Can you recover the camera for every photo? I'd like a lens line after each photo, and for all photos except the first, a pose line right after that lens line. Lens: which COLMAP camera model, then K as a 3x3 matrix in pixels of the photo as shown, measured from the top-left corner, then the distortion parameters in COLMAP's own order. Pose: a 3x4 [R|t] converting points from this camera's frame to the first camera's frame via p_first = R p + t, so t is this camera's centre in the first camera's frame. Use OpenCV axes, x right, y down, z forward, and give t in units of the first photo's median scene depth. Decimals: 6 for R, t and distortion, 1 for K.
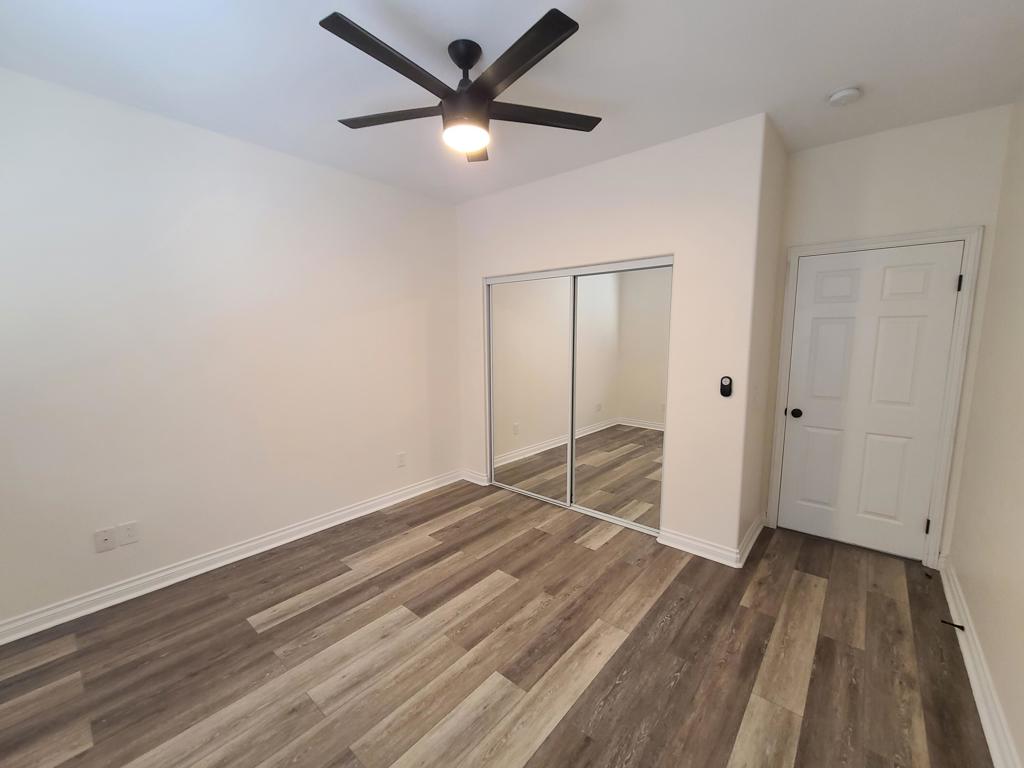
lens RADIAL K [[416.7, 0, 519.1], [0, 416.7, 379.5], [0, 0, 1]] dist [-0.002295, -0.000263]
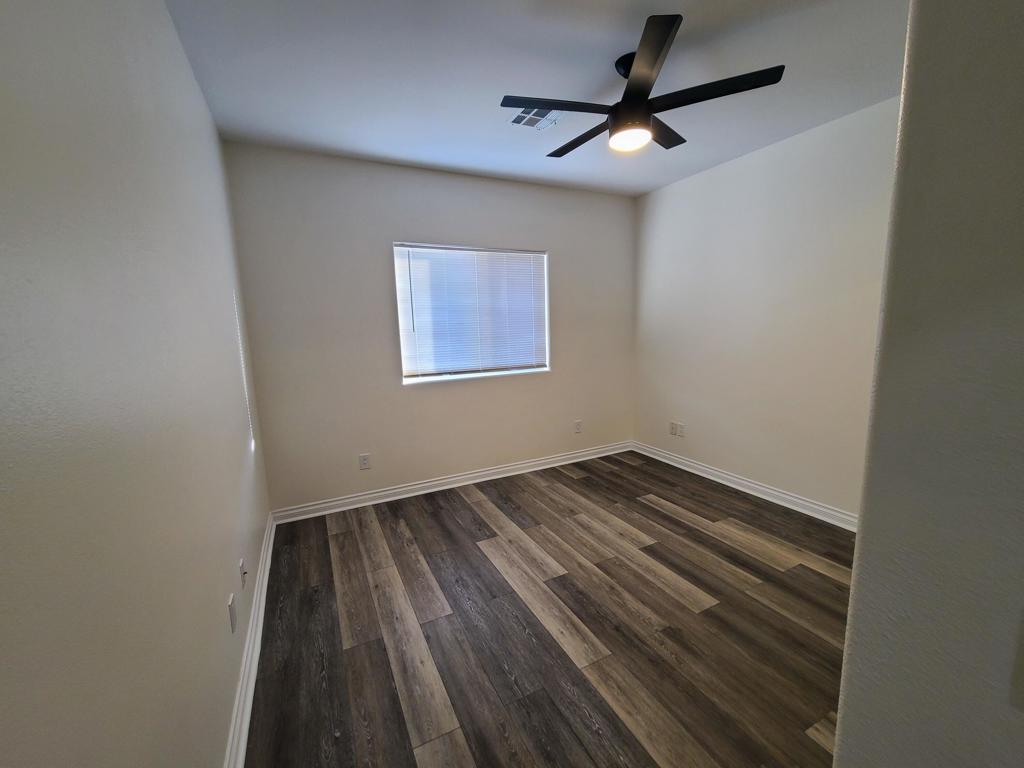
lens RADIAL K [[416.7, 0, 516.0], [0, 416.7, 384.0], [0, 0, 1]] dist [-0.002295, -0.000263]
pose [[-0.382366, 0.154050, -0.911079, 0.984864], [-0.069892, 0.978358, 0.194758, -0.124567], [0.921364, 0.138147, -0.363324, 1.079086]]
